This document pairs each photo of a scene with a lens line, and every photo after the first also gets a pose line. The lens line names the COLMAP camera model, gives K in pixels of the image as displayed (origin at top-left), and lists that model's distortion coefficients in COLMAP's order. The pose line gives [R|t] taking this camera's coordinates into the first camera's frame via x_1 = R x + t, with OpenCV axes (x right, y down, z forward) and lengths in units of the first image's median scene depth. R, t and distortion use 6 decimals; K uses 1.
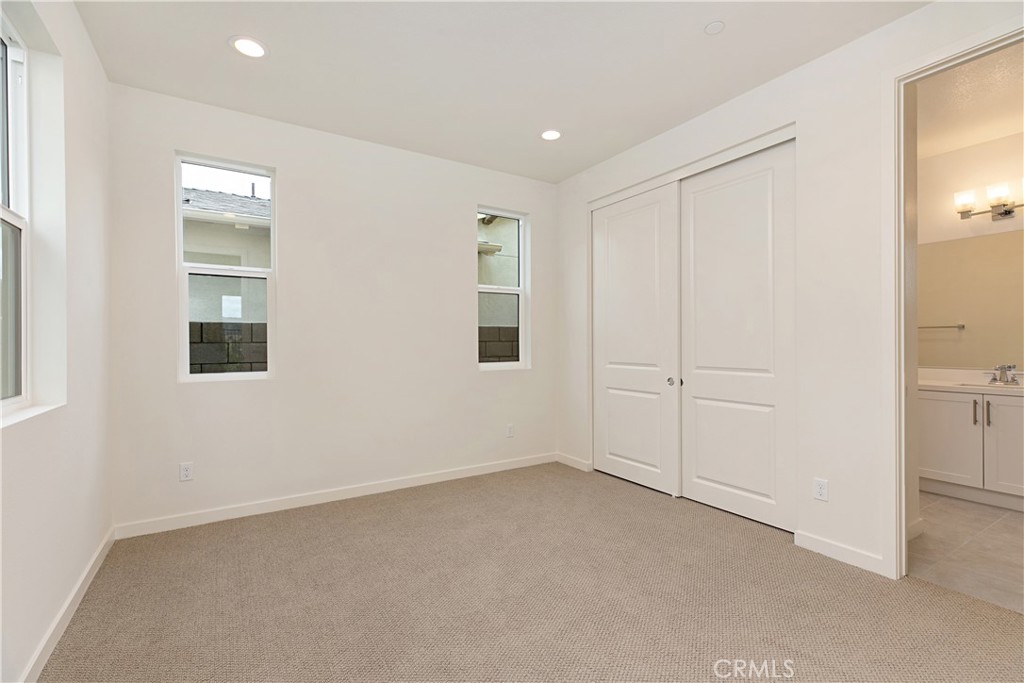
lens RADIAL K [[458.1, 0, 512.1], [0, 458.1, 346.8], [0, 0, 1]] dist [-0.000276, -0.000061]
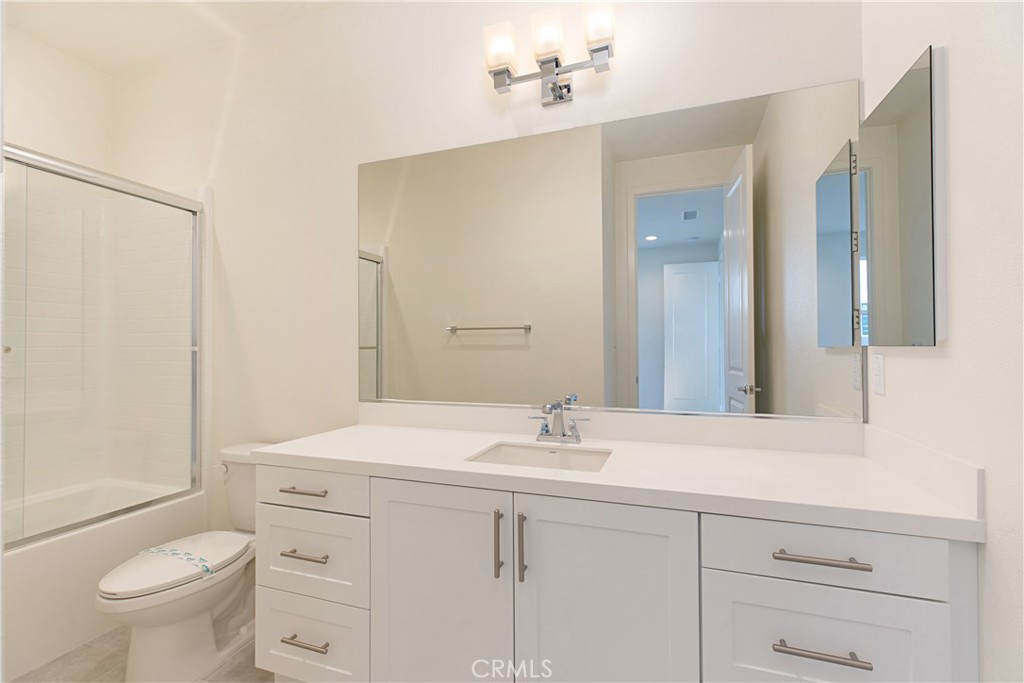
lens RADIAL K [[458.1, 0, 512.1], [0, 458.1, 346.8], [0, 0, 1]] dist [-0.000276, -0.000061]
pose [[0.782804, 0.006266, 0.622237, 0.539806], [0.004435, 0.999868, -0.015649, -0.005004], [-0.622253, 0.015009, 0.782672, 0.480063]]
